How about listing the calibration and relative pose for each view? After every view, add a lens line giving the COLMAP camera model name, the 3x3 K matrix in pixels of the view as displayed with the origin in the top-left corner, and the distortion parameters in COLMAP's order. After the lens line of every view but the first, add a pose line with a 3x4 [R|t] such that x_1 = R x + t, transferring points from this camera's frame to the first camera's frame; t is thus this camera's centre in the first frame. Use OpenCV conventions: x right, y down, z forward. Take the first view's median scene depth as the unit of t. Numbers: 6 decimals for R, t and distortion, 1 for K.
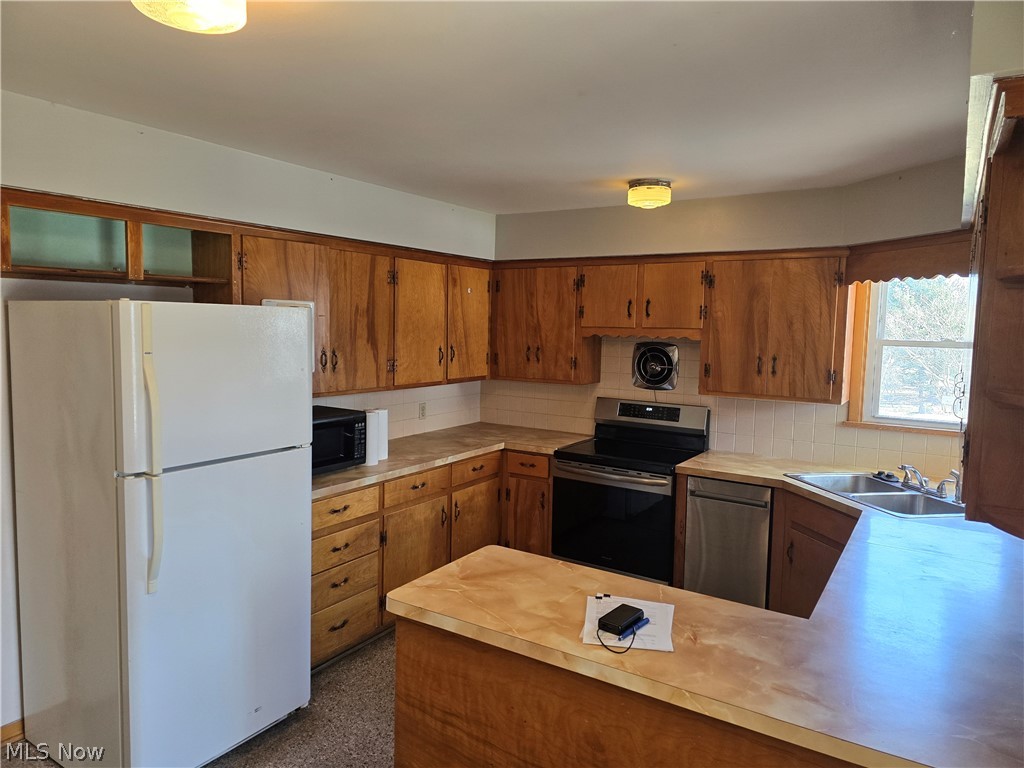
lens RADIAL K [[690.4, 0, 501.7], [0, 690.4, 386.3], [0, 0, 1]] dist [0.044066, -0.026249]
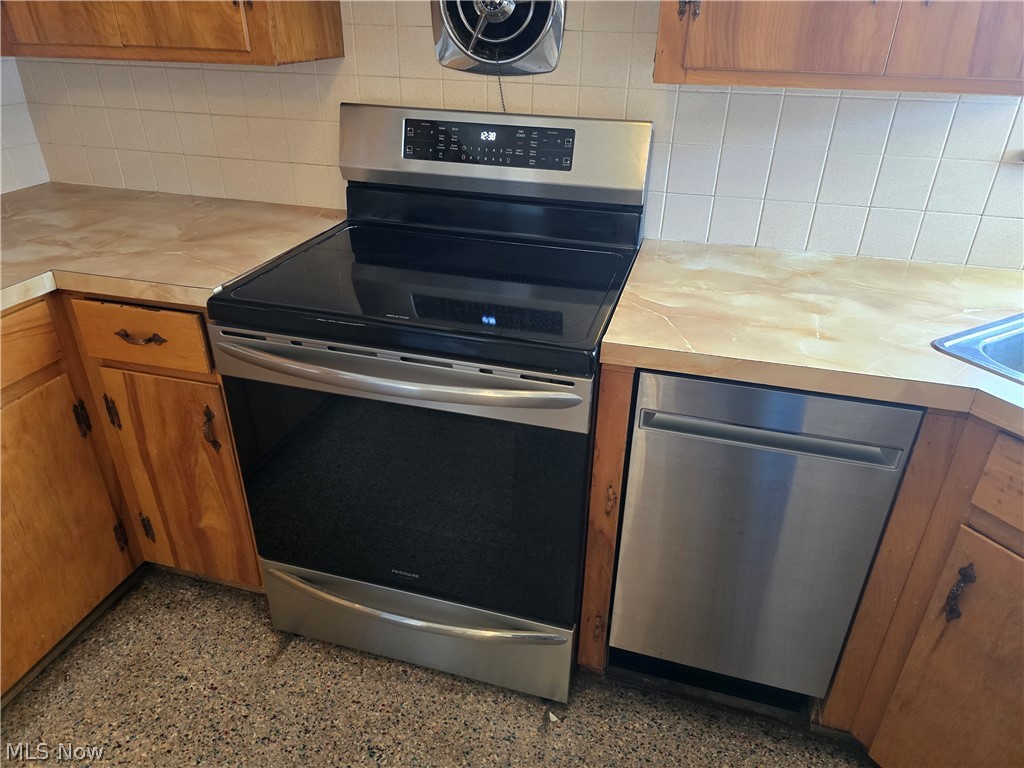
lens RADIAL K [[690.4, 0, 501.7], [0, 690.4, 386.3], [0, 0, 1]] dist [0.044066, -0.026249]
pose [[0.956811, -0.143820, 0.252645, 0.113038], [0.031977, 0.915847, 0.400251, 0.008548], [-0.288948, -0.374886, 0.880891, 0.645850]]
